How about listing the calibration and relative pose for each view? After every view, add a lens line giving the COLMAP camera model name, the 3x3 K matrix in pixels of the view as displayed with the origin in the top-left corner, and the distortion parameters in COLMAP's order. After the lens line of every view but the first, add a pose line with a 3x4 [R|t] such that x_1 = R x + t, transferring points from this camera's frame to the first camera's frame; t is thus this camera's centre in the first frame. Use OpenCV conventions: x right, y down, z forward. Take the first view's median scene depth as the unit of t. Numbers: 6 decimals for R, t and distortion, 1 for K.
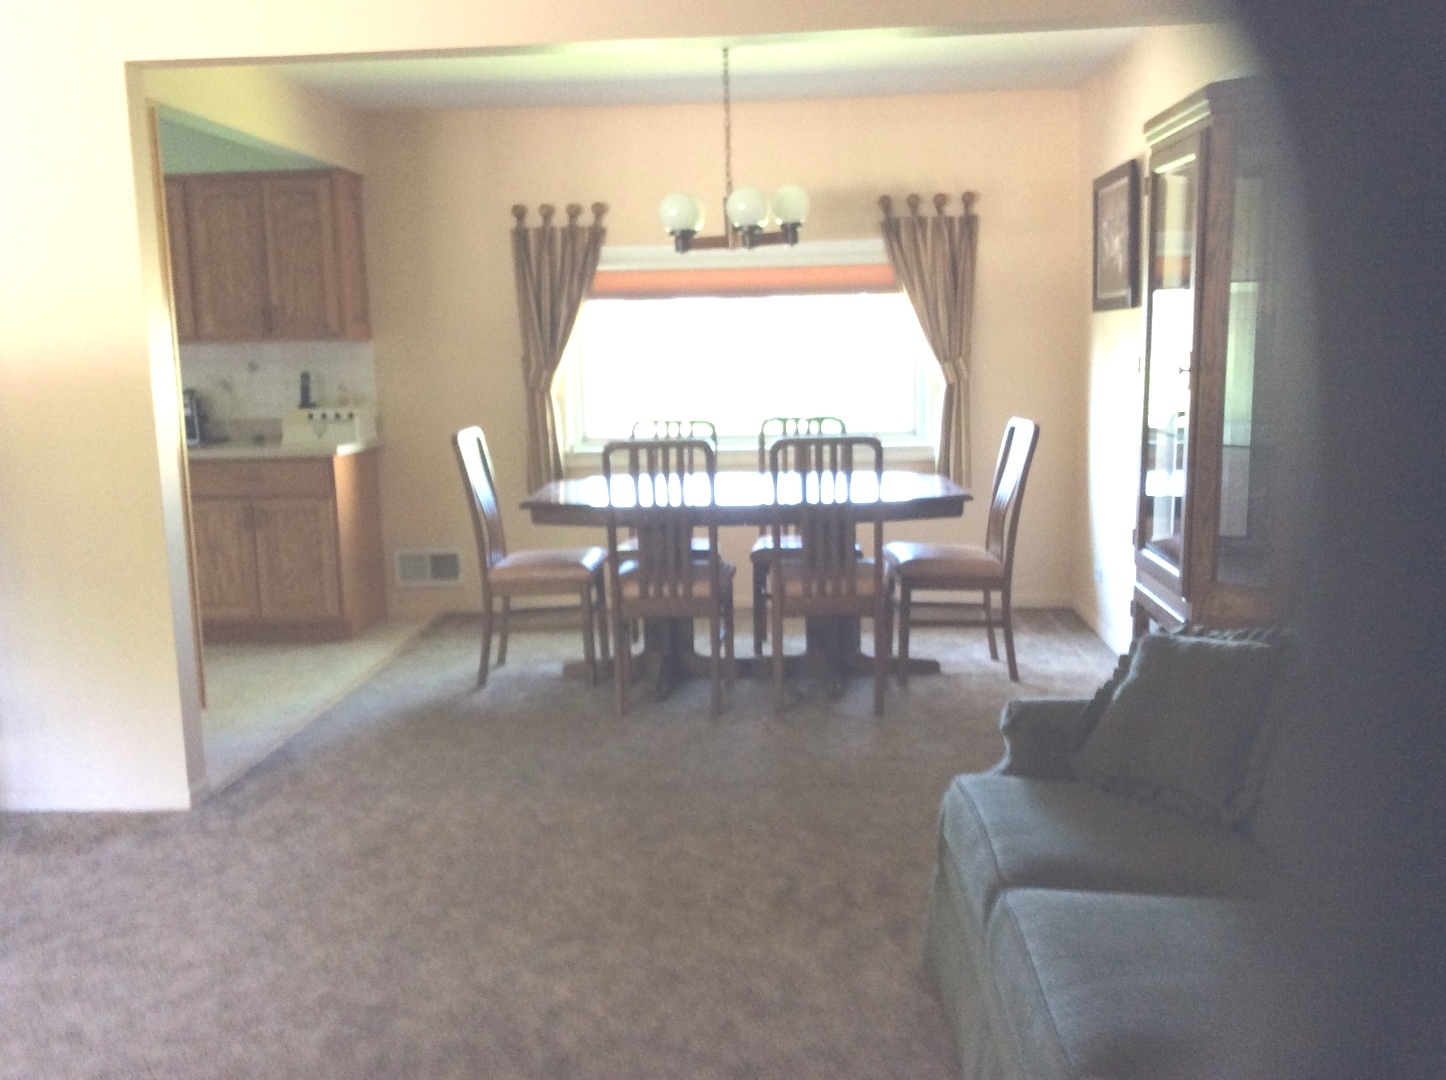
lens RADIAL K [[1317.4, 0, 715.6], [0, 1317.4, 540.3], [0, 0, 1]] dist [0.141940, -0.304722]
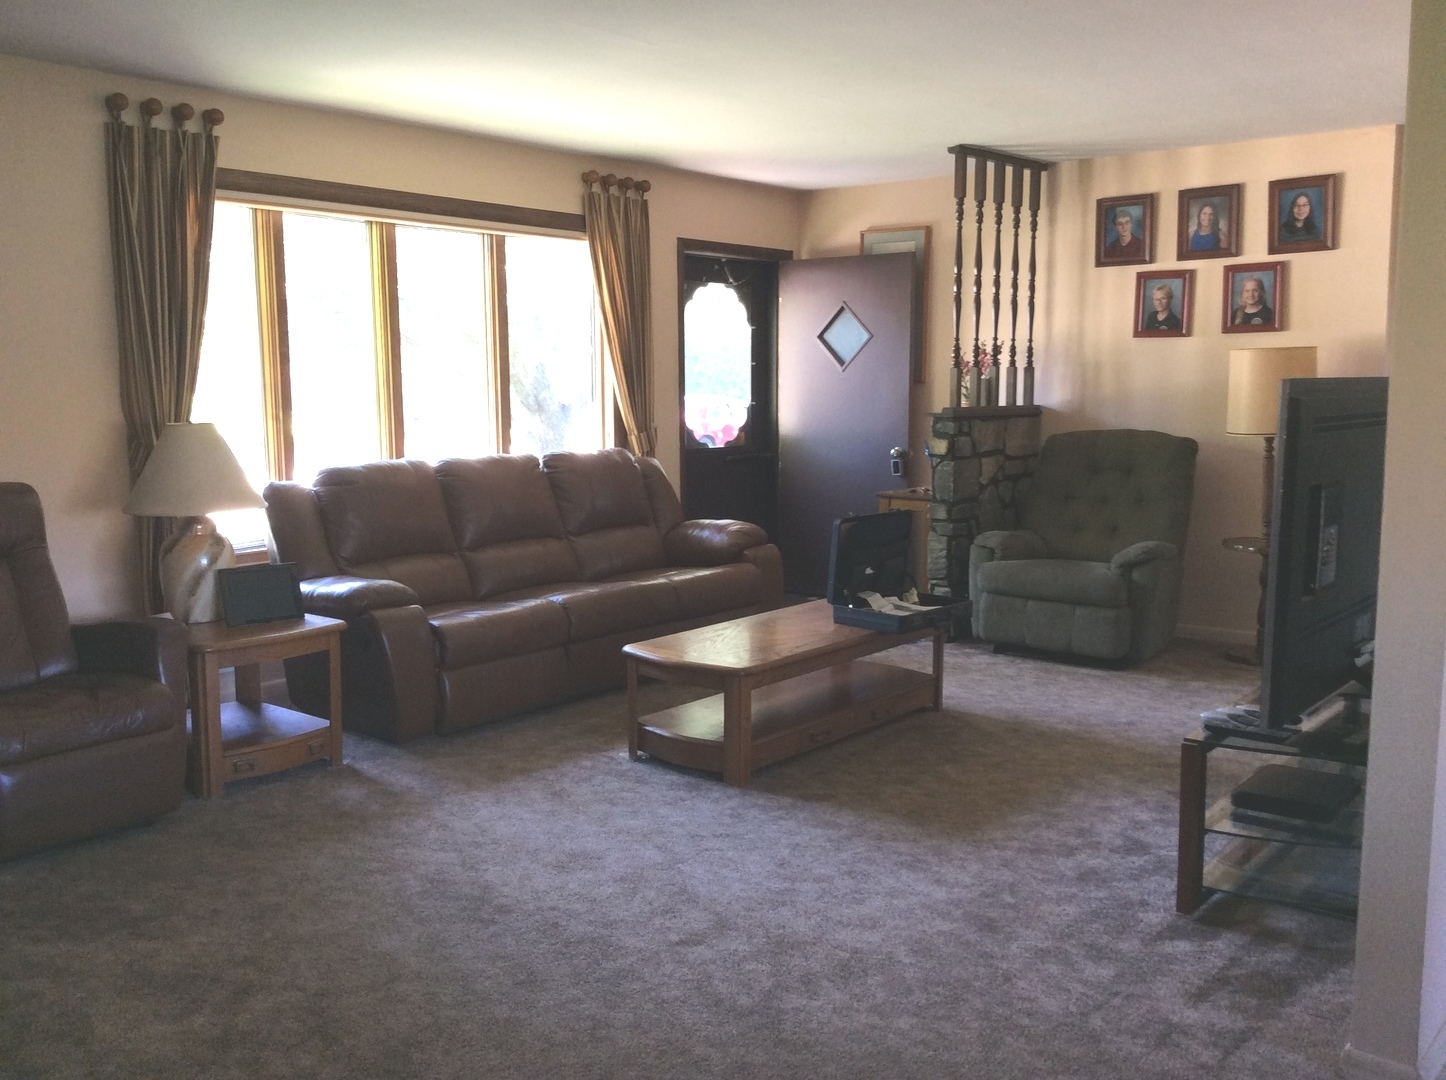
lens RADIAL K [[1317.4, 0, 715.6], [0, 1317.4, 540.3], [0, 0, 1]] dist [0.141940, -0.304722]
pose [[-0.583498, 0.124560, -0.802505, 0.171013], [-0.111593, 0.966497, 0.231152, -0.103972], [0.804411, 0.224431, -0.550049, 0.664242]]
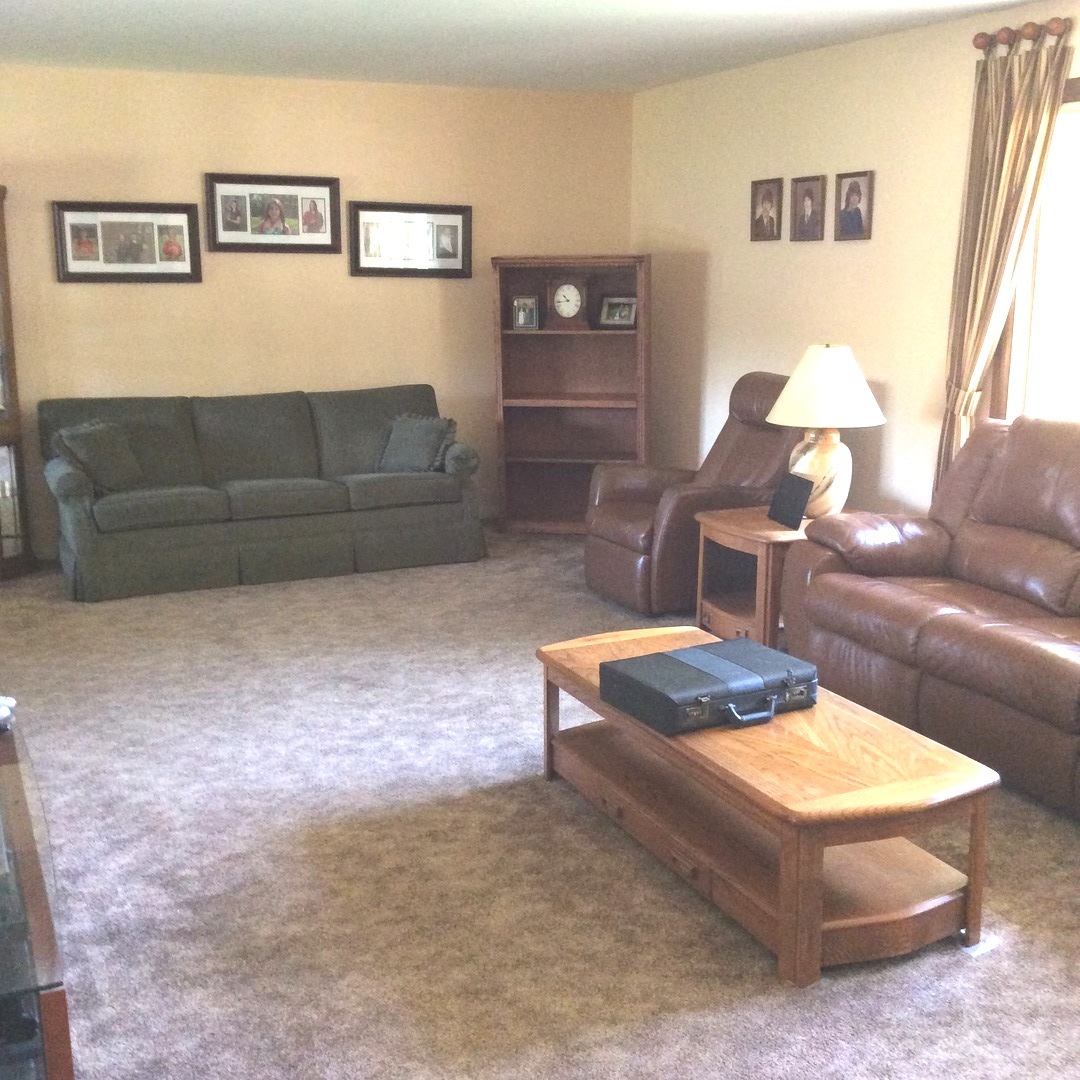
lens RADIAL K [[1313.7, 0, 538.0], [0, 1313.7, 547.2], [0, 0, 1]] dist [0.164800, -0.323113]
pose [[-0.476971, -0.168643, 0.862588, -0.880524], [0.151832, 0.950855, 0.269856, -0.099510], [-0.865705, 0.259682, -0.427924, 0.574638]]
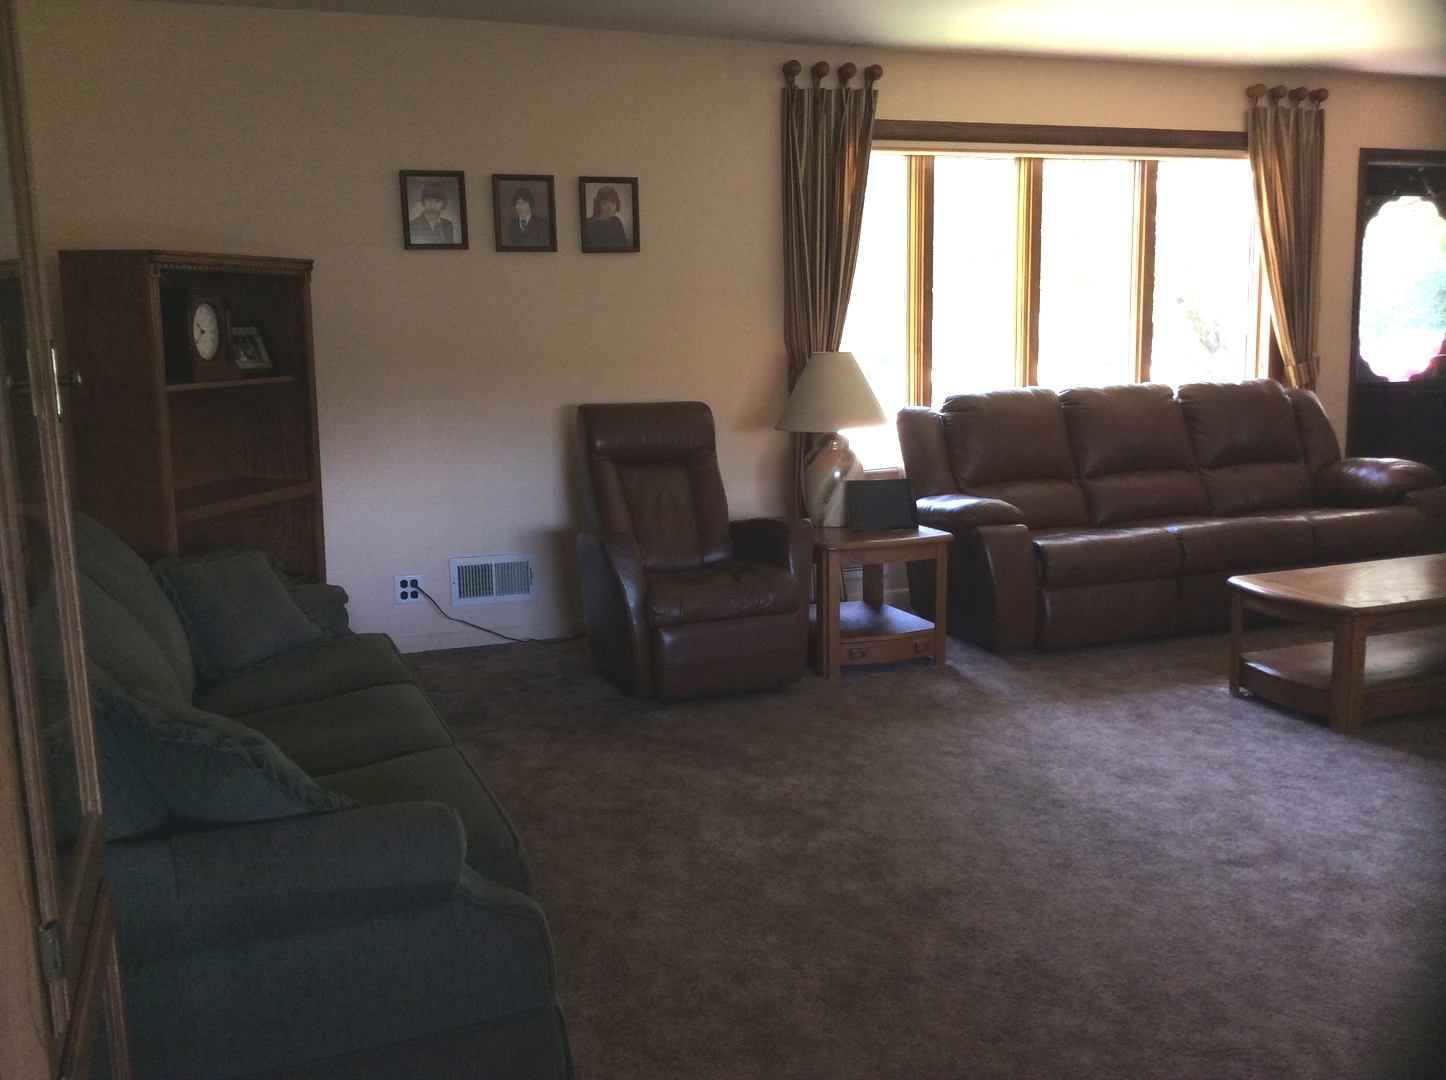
lens RADIAL K [[1317.4, 0, 715.6], [0, 1317.4, 540.3], [0, 0, 1]] dist [0.141940, -0.304722]
pose [[-0.905065, 0.107017, -0.411588, 0.161338], [-0.025757, 0.952250, 0.304232, -0.101683], [0.424493, 0.285951, -0.859091, 0.724688]]
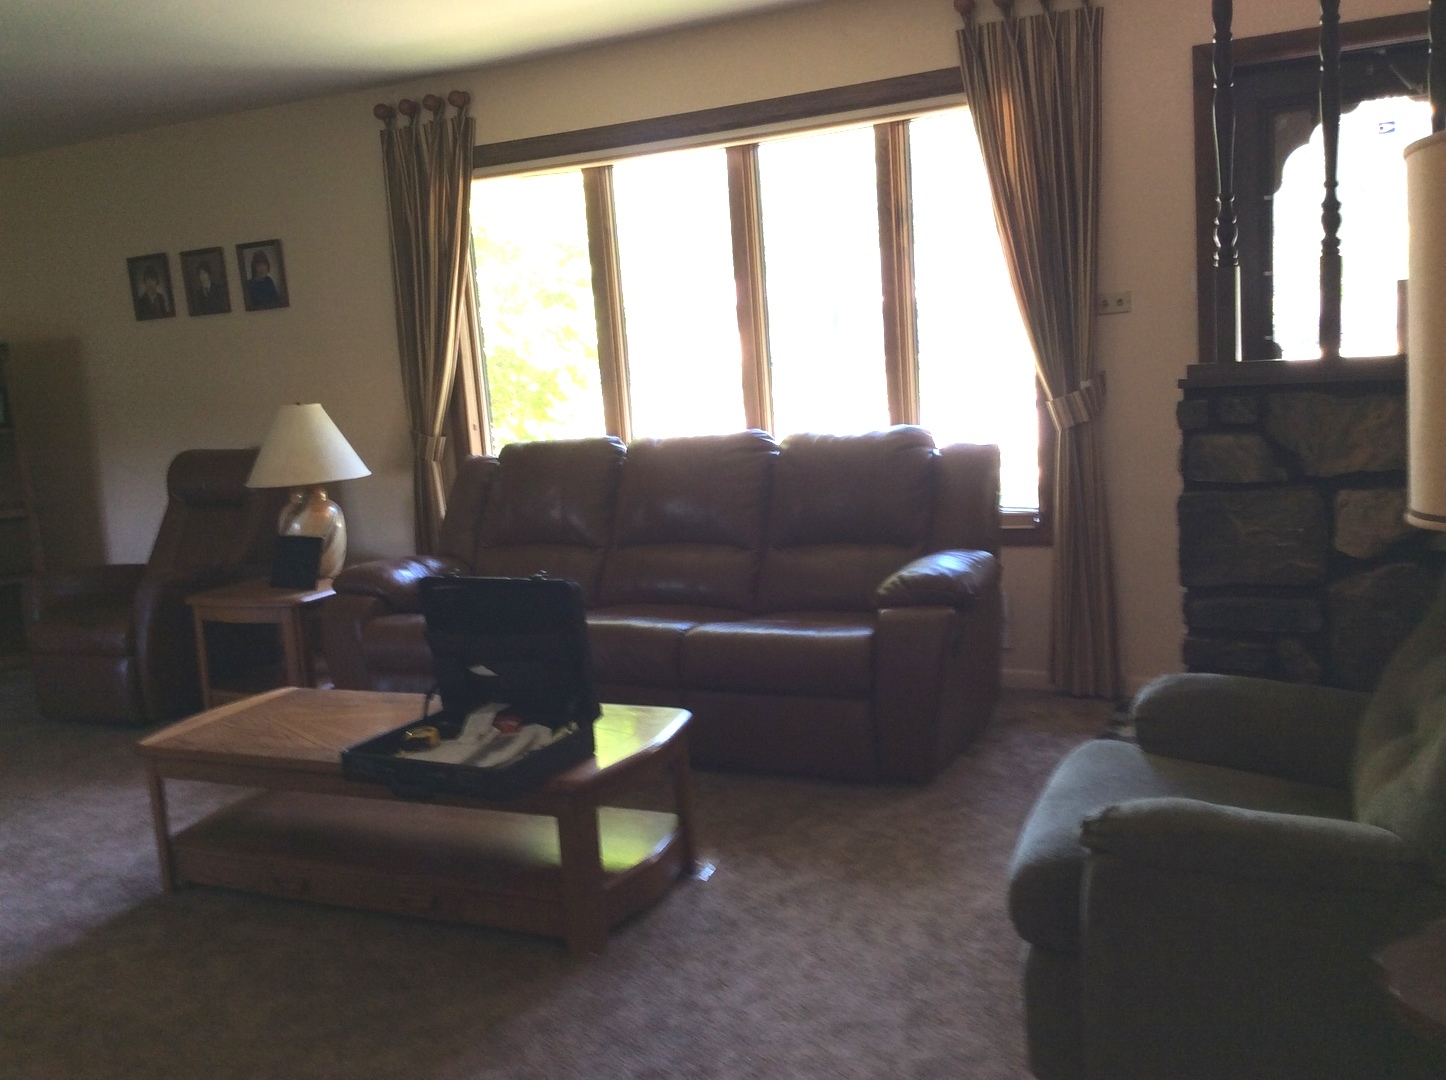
lens RADIAL K [[1317.4, 0, 715.6], [0, 1317.4, 540.3], [0, 0, 1]] dist [0.141940, -0.304722]
pose [[-0.922386, 0.034060, 0.384765, -0.779141], [0.152576, 0.947230, 0.281916, -0.080271], [-0.354858, 0.318741, -0.878908, 0.681263]]
